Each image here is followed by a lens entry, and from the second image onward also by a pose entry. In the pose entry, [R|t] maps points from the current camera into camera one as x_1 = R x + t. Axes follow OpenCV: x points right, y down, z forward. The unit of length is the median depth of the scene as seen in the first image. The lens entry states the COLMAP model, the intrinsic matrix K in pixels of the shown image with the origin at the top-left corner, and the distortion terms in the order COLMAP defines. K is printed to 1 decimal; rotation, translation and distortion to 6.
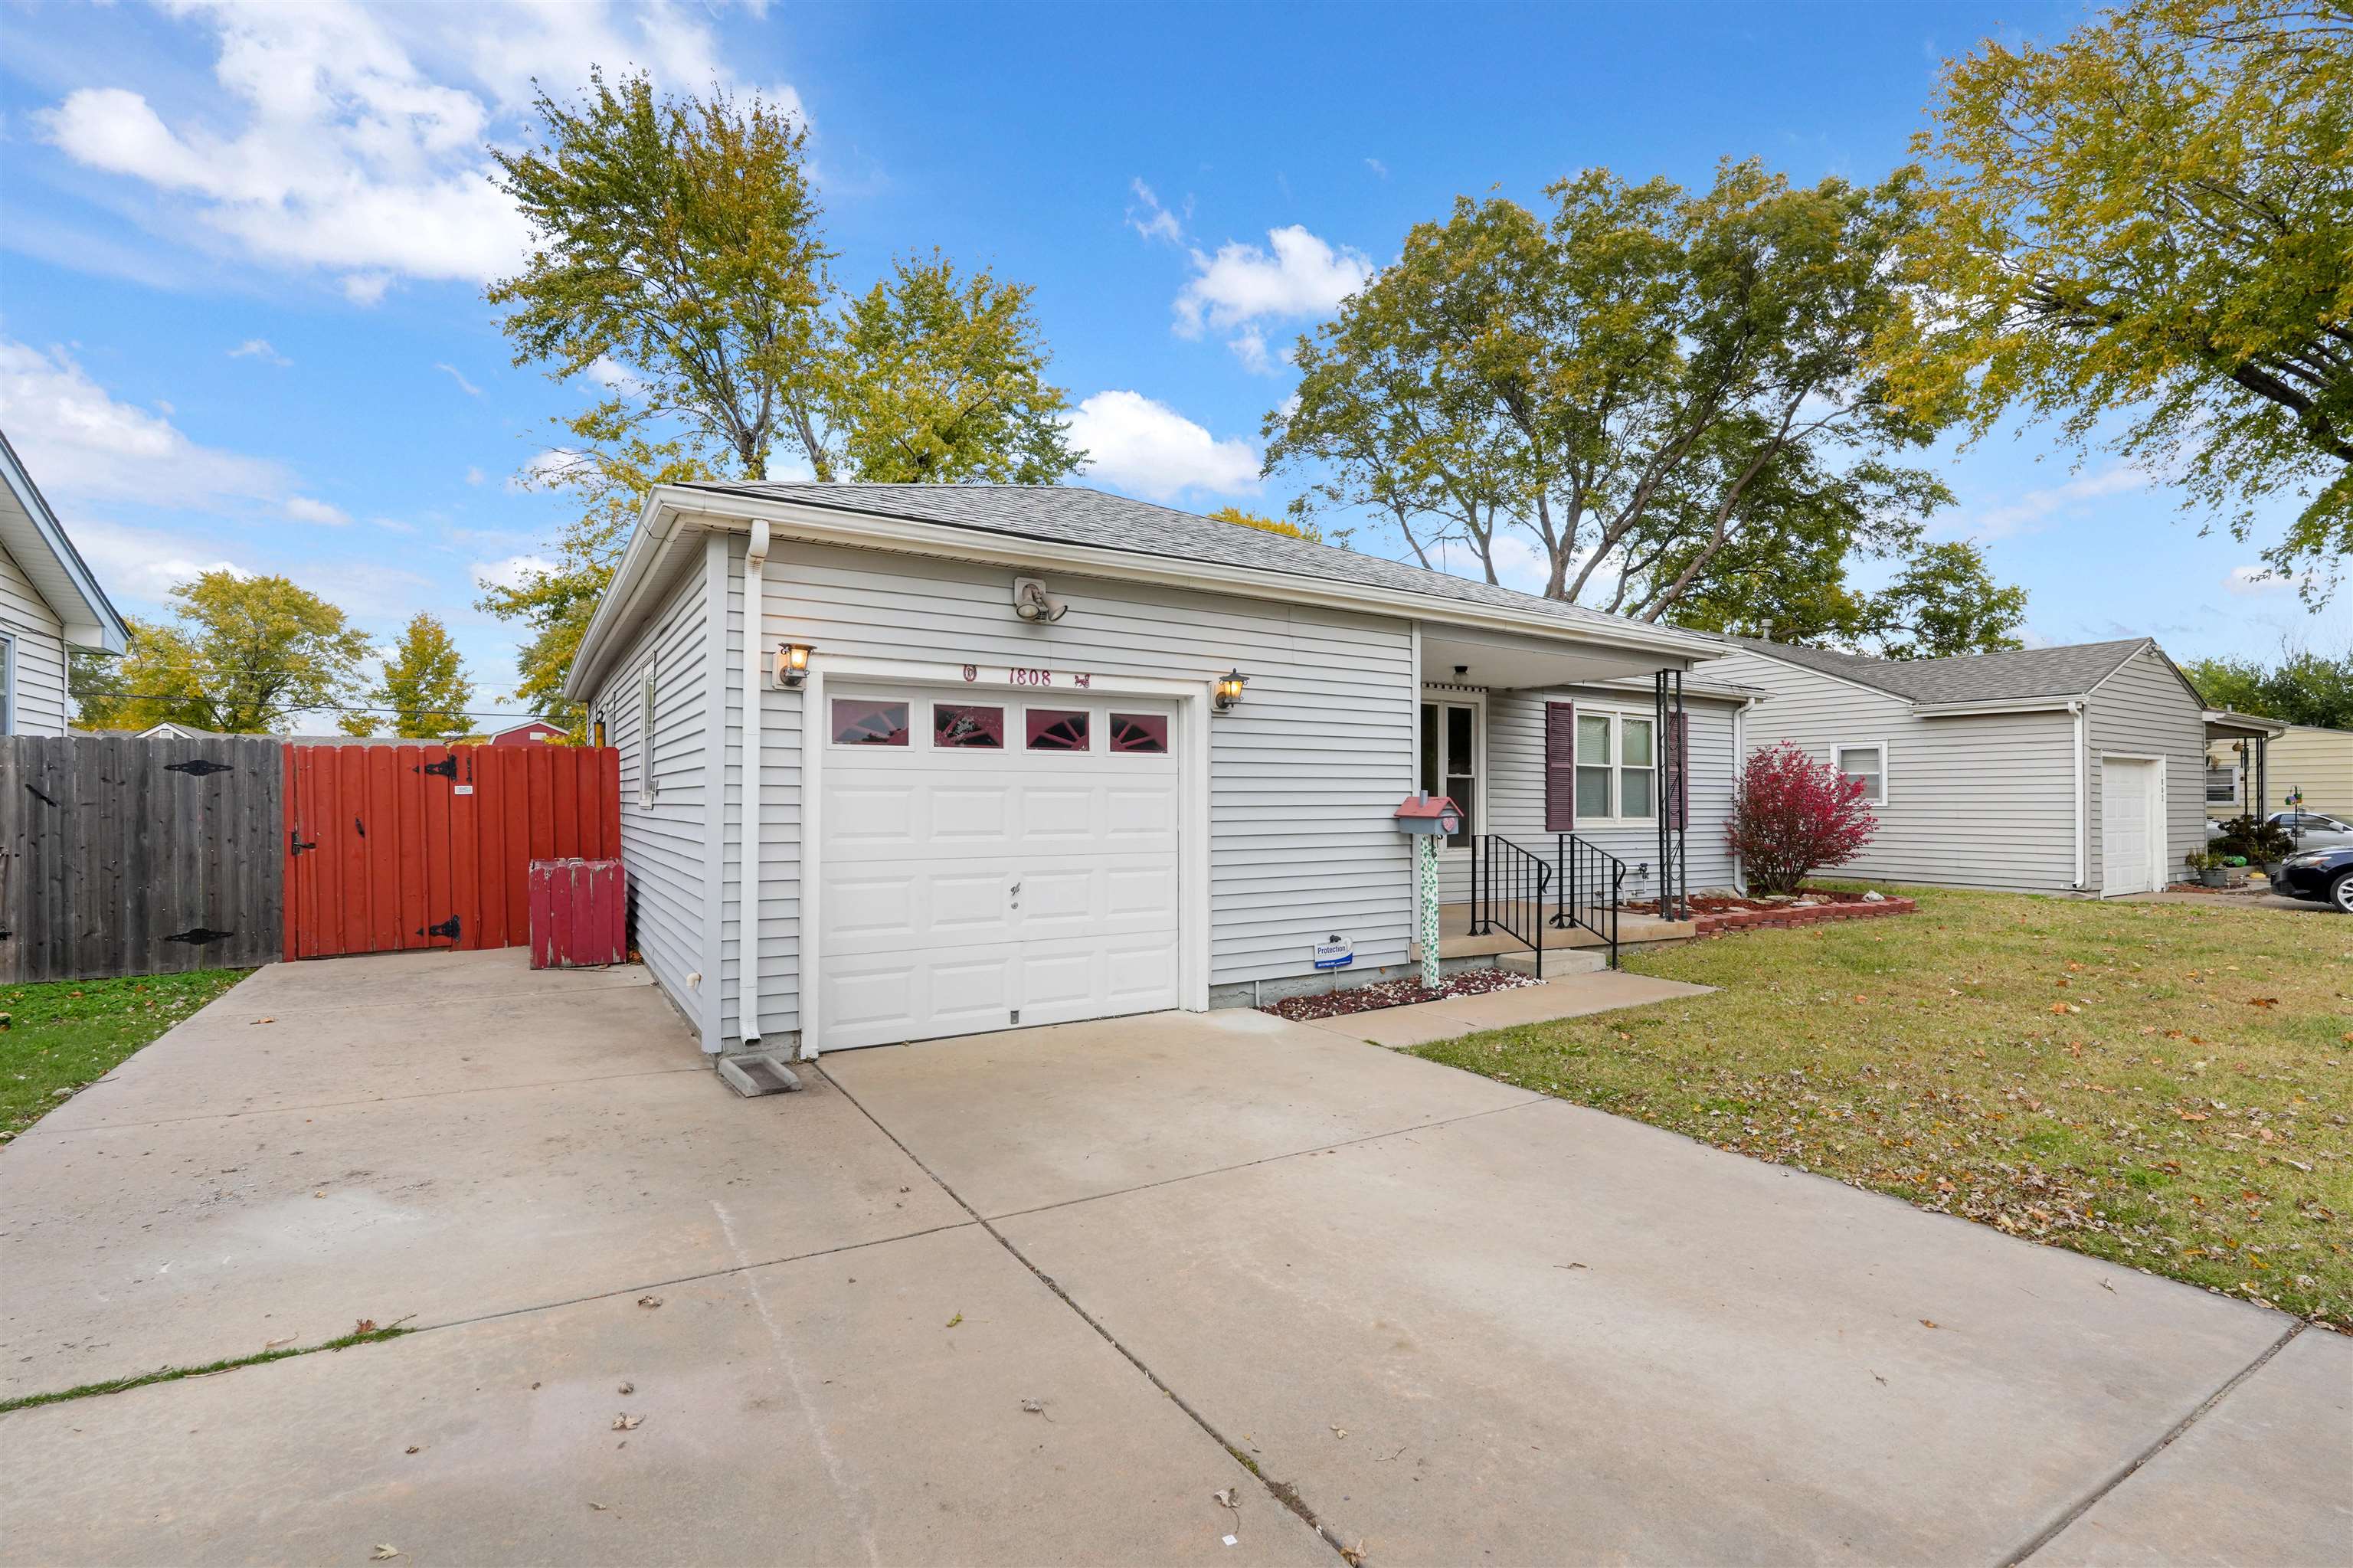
lens RADIAL K [[1067.5, 0, 1175.0], [0, 1067.5, 796.3], [0, 0, 1]] dist [-0.000384, 0.000545]
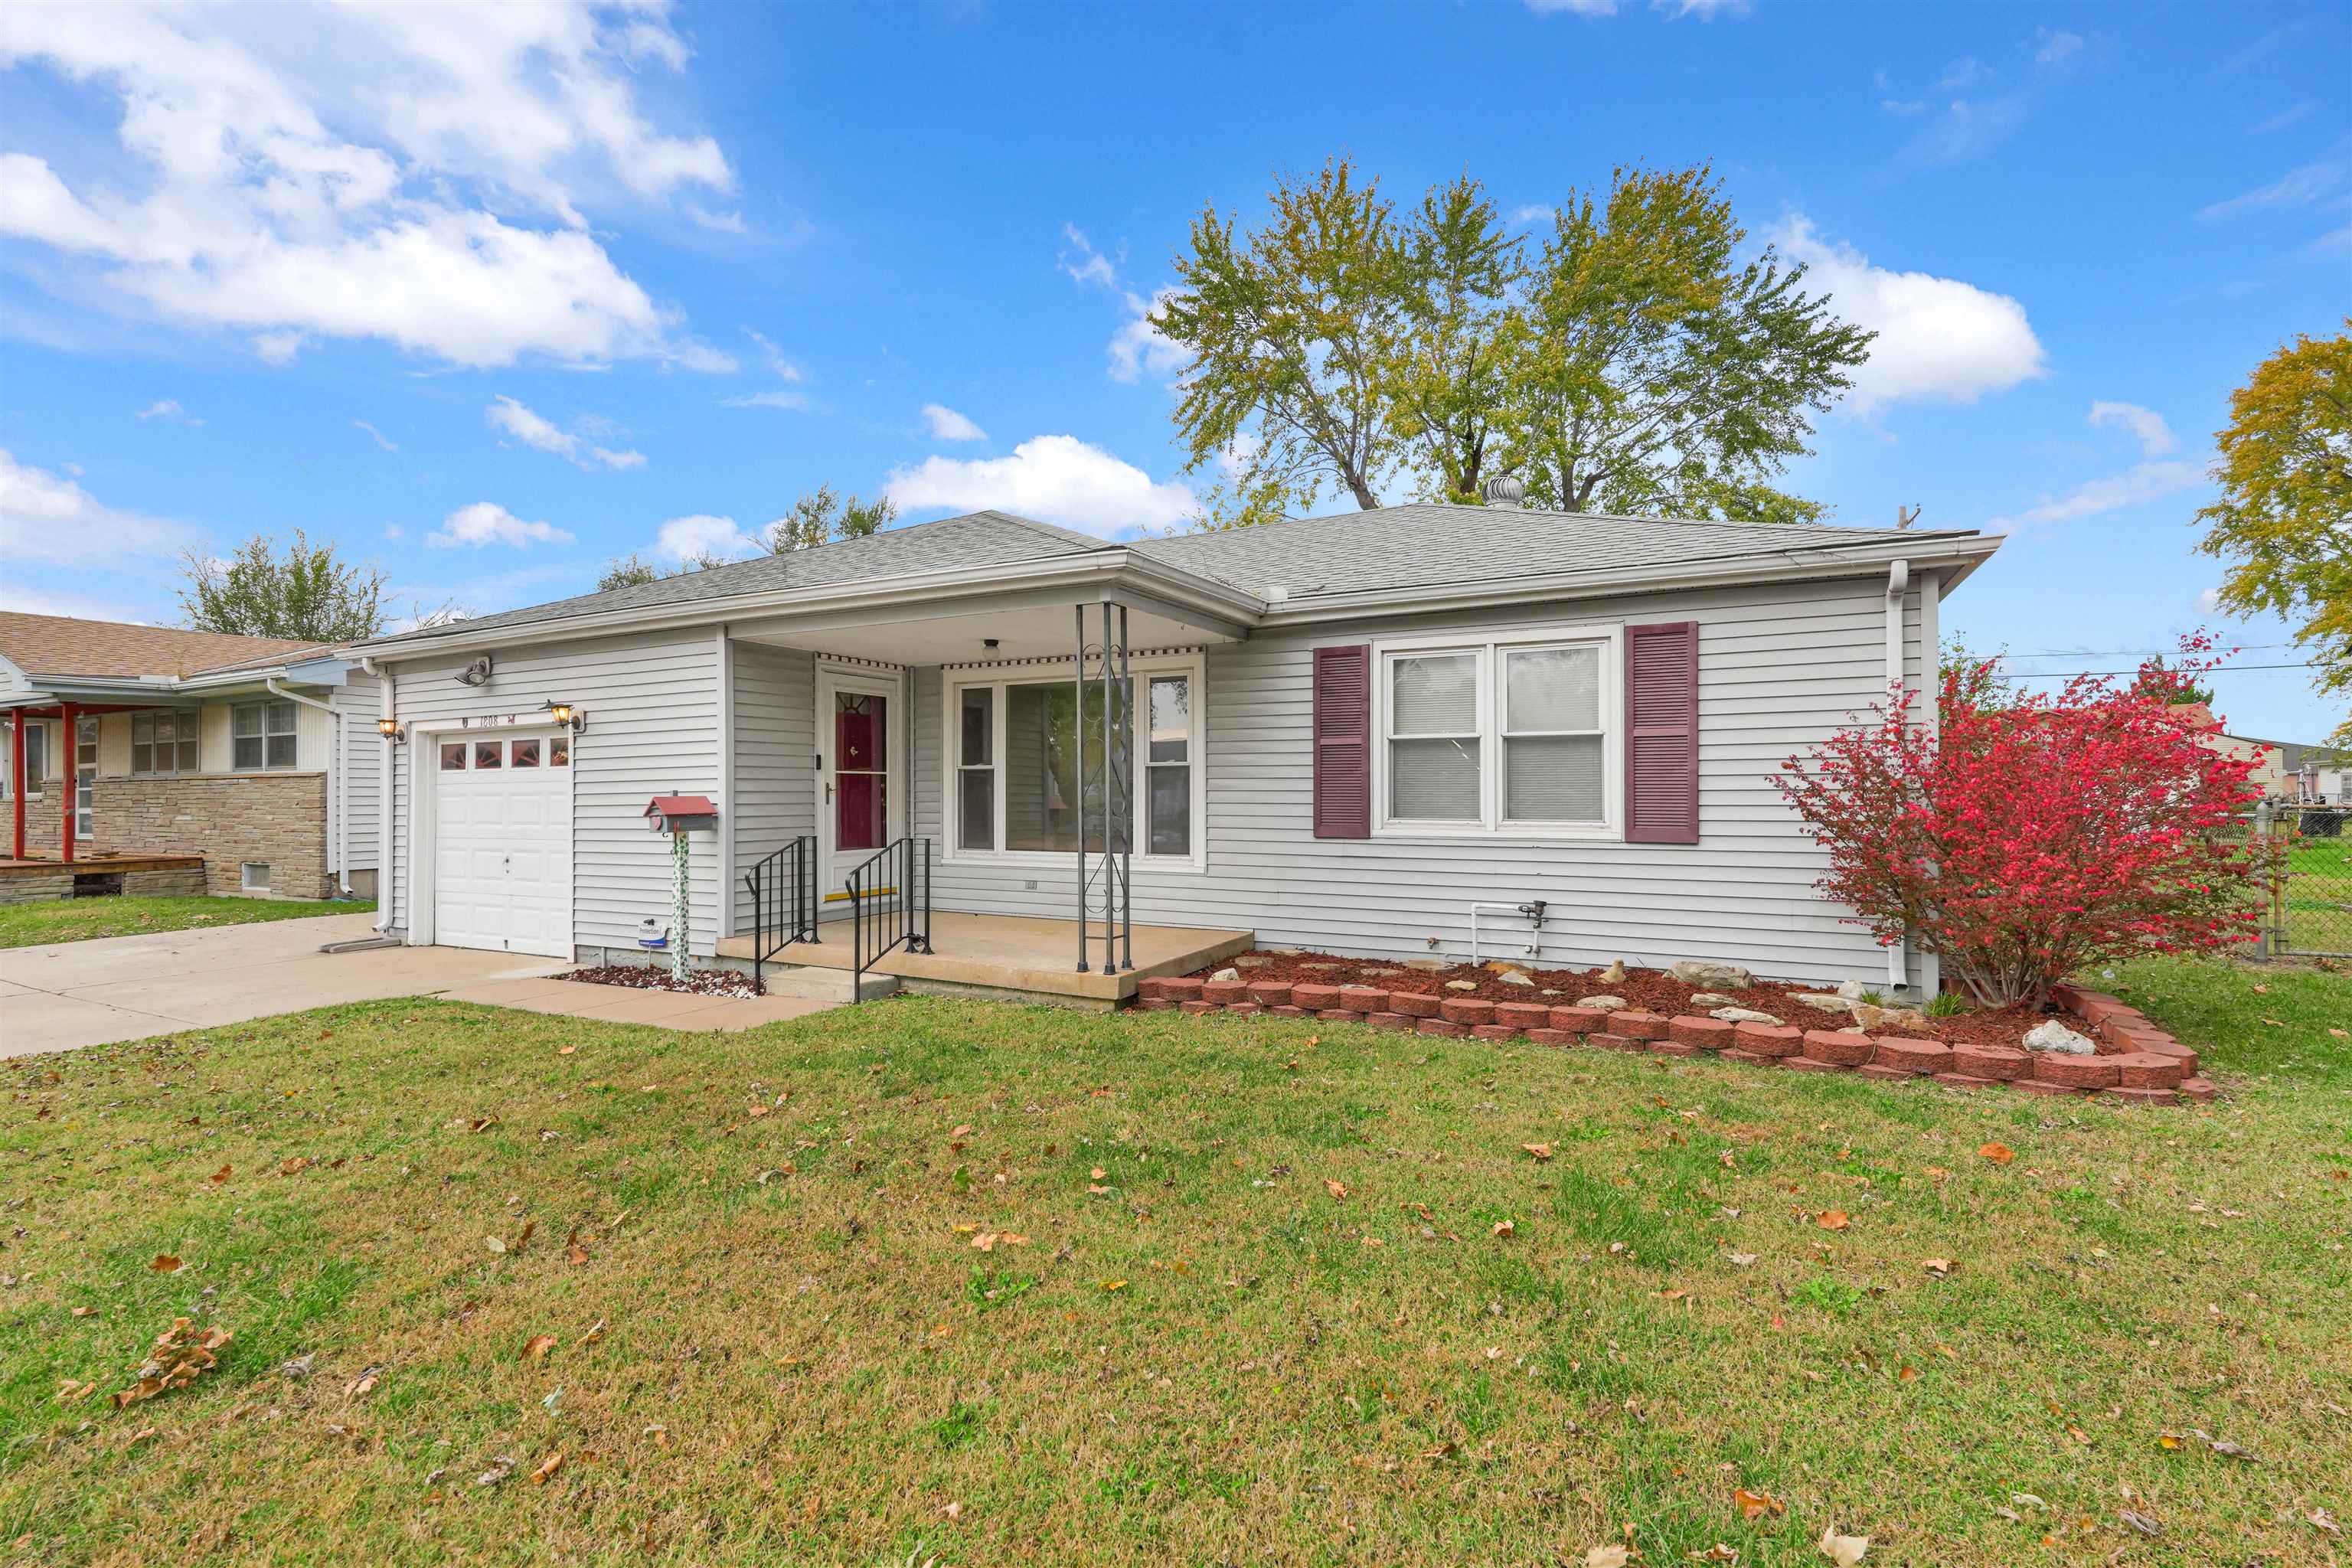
lens RADIAL K [[1067.0, 0, 1159.5], [0, 1067.0, 791.9], [0, 0, 1]] dist [-0.000384, 0.000545]
pose [[0.492367, -0.012991, -0.870291, 1.497270], [0.010986, 0.999902, -0.008711, 0.012072], [0.870318, -0.005272, 0.492462, 0.973875]]
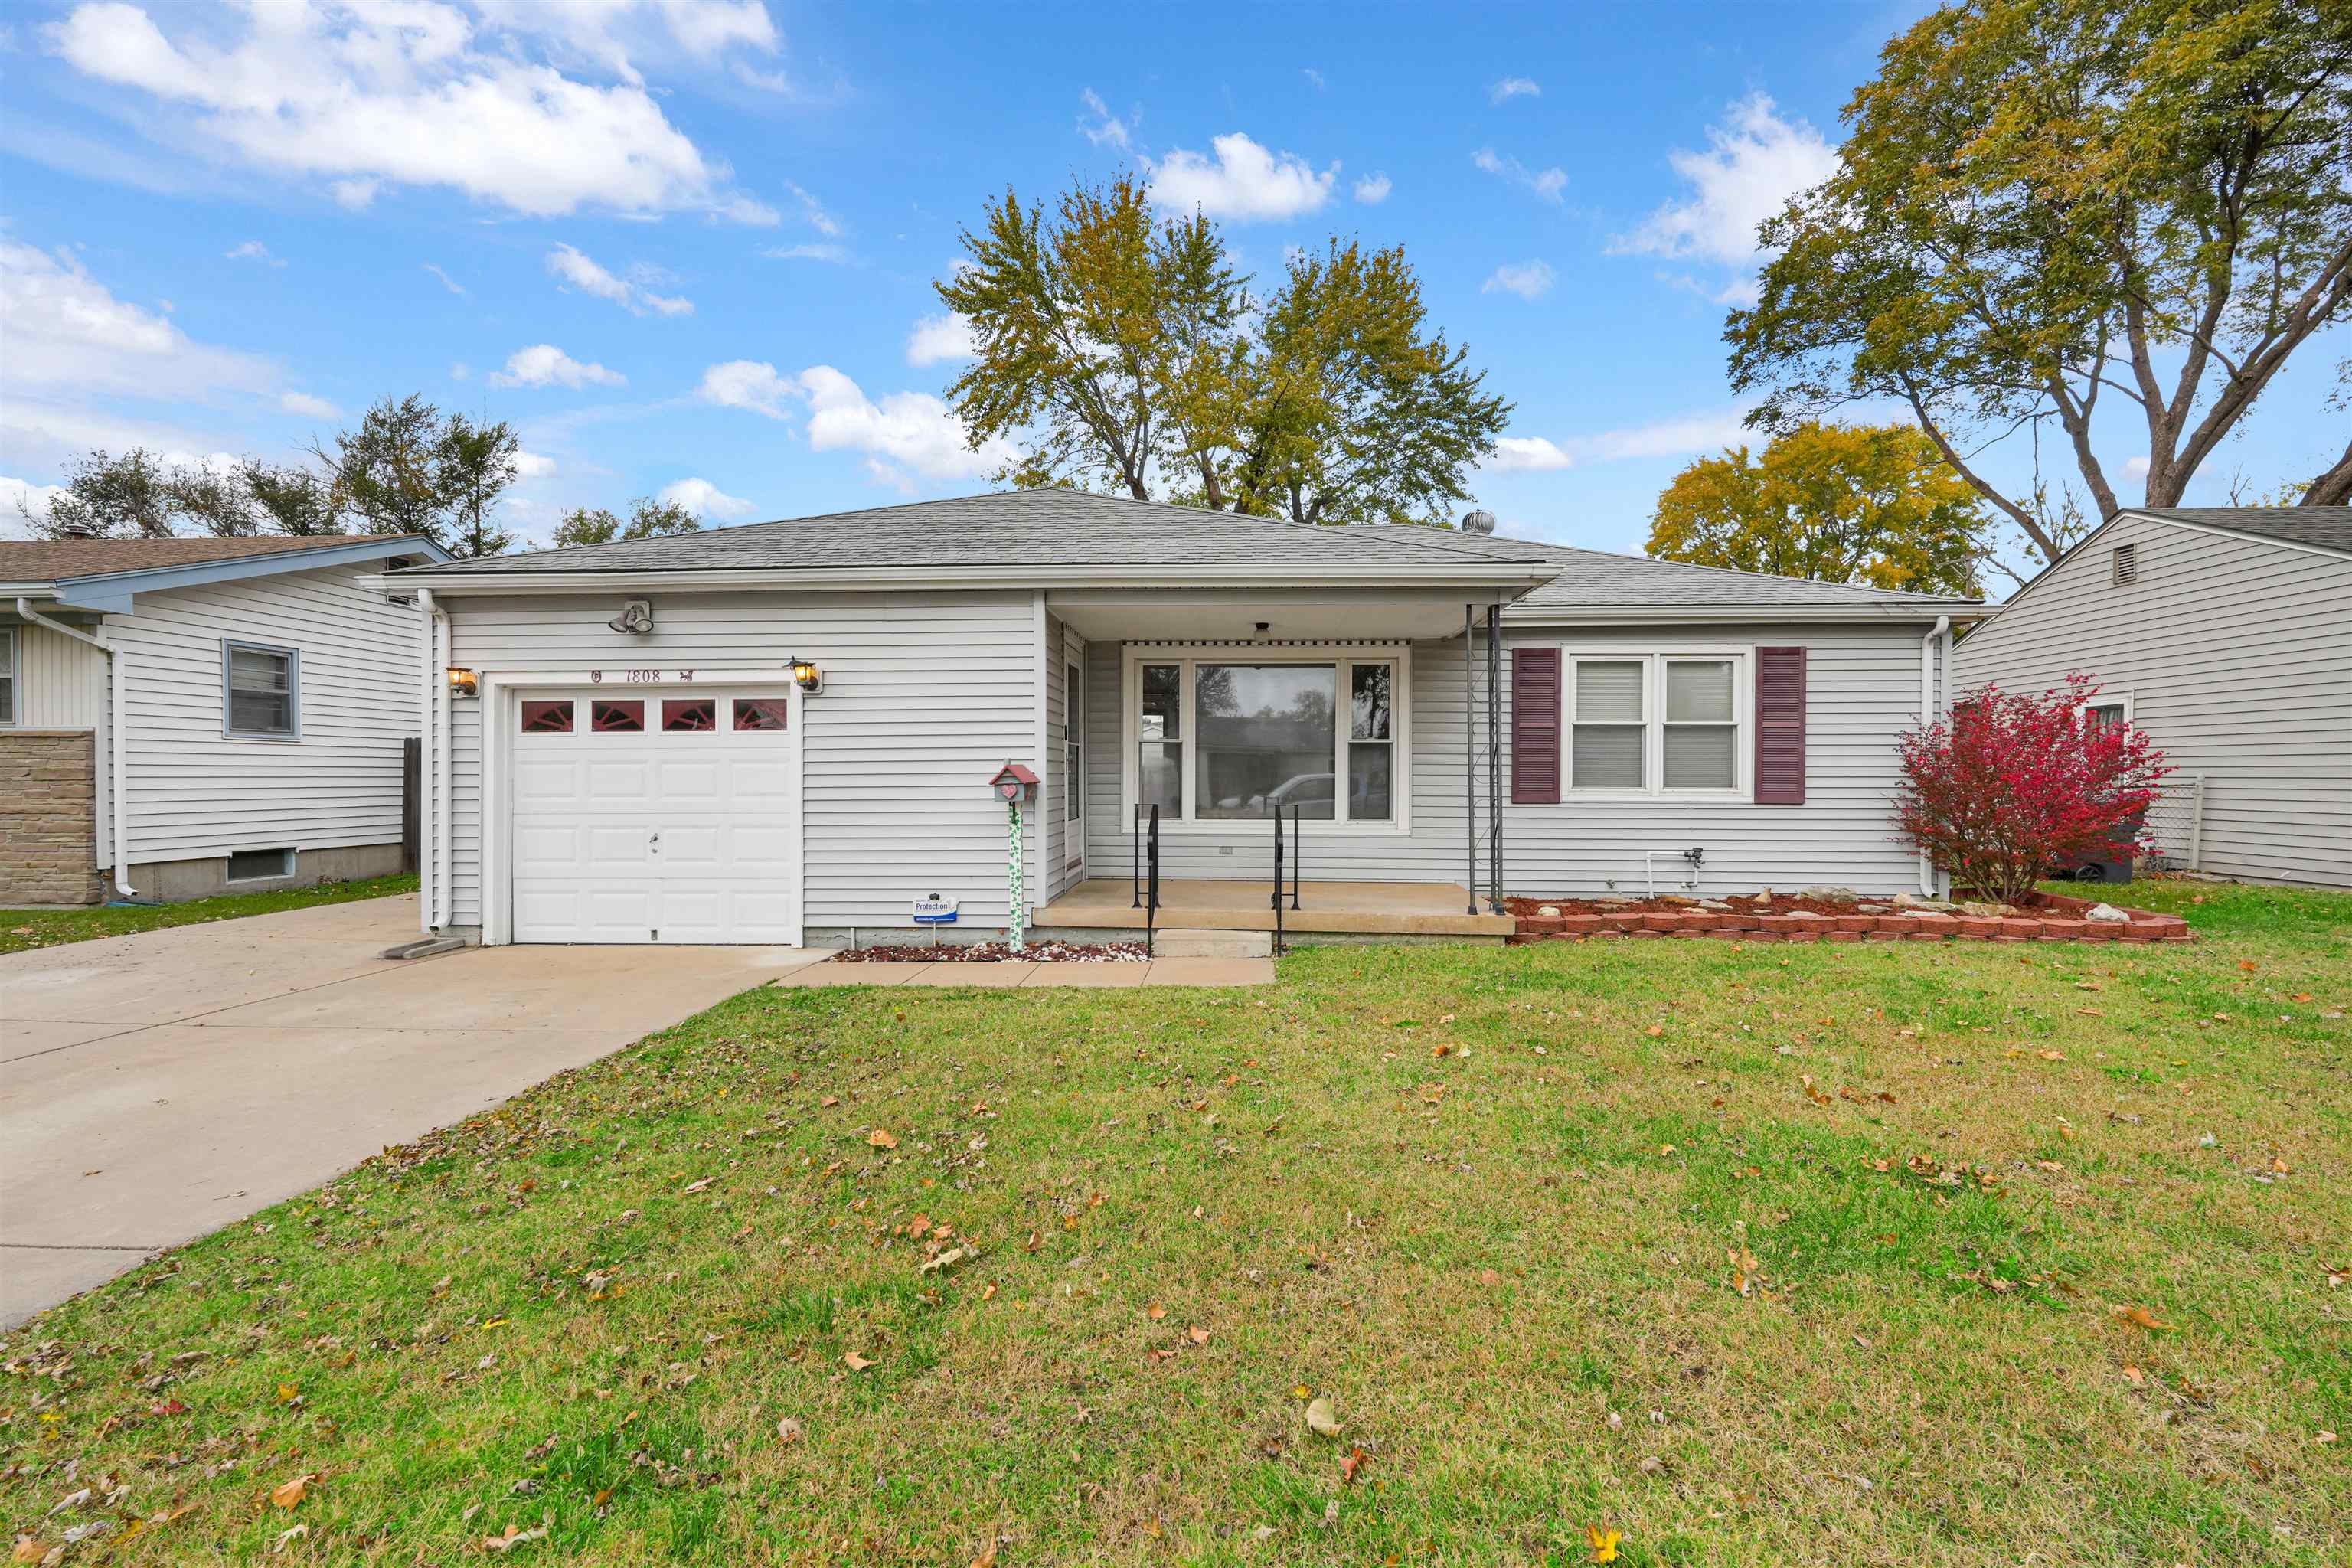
lens RADIAL K [[1067.0, 0, 1161.8], [0, 1067.0, 779.0], [0, 0, 1]] dist [-0.000384, 0.000545]
pose [[0.809415, -0.006085, -0.587206, 1.032827], [0.007799, 0.999970, 0.000388, 0.017273], [0.587186, -0.004894, 0.809437, 0.281238]]
